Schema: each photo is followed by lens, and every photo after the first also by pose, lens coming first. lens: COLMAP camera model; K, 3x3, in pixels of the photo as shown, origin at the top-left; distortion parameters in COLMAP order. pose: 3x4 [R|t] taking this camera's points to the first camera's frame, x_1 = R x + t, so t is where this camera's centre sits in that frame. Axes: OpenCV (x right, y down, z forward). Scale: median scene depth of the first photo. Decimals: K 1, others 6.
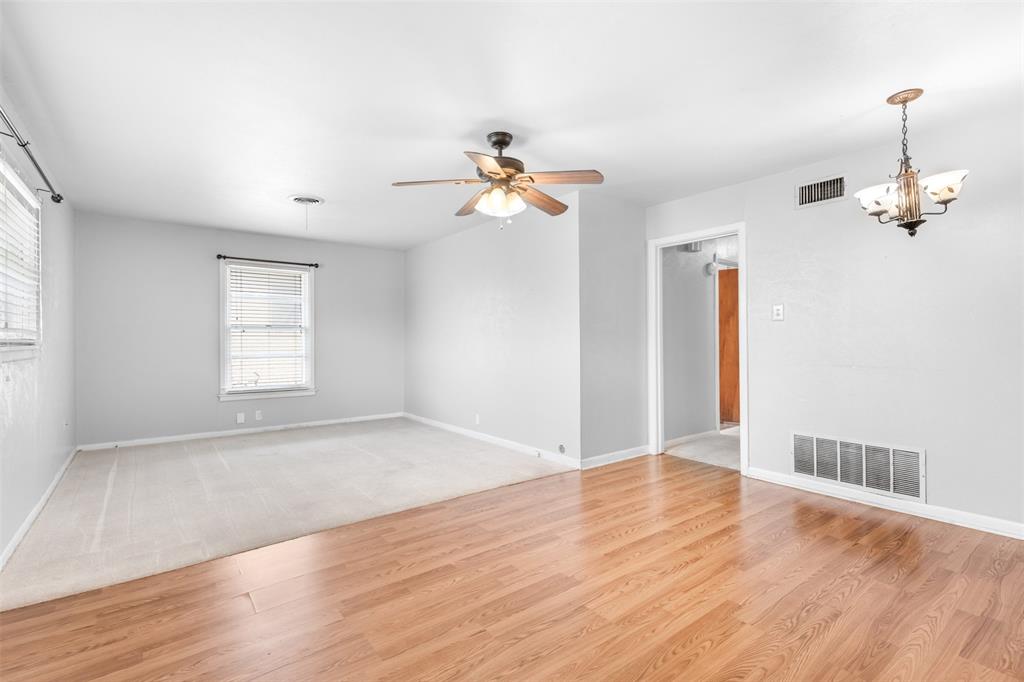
lens RADIAL K [[467.0, 0, 521.5], [0, 467.0, 337.4], [0, 0, 1]] dist [0.002855, -0.000263]
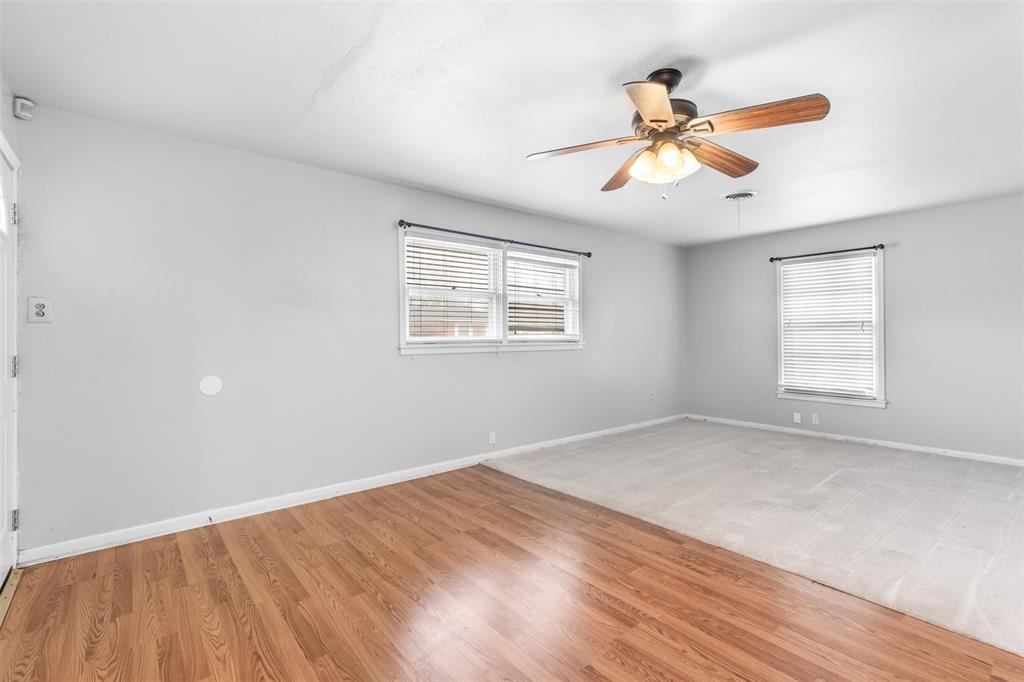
lens RADIAL K [[467.0, 0, 521.5], [0, 467.0, 337.4], [0, 0, 1]] dist [0.002855, -0.000263]
pose [[0.035685, 0.004141, -0.999354, 0.687649], [0.006445, 0.999970, 0.004374, -0.010977], [0.999342, -0.006597, 0.035658, 0.715246]]
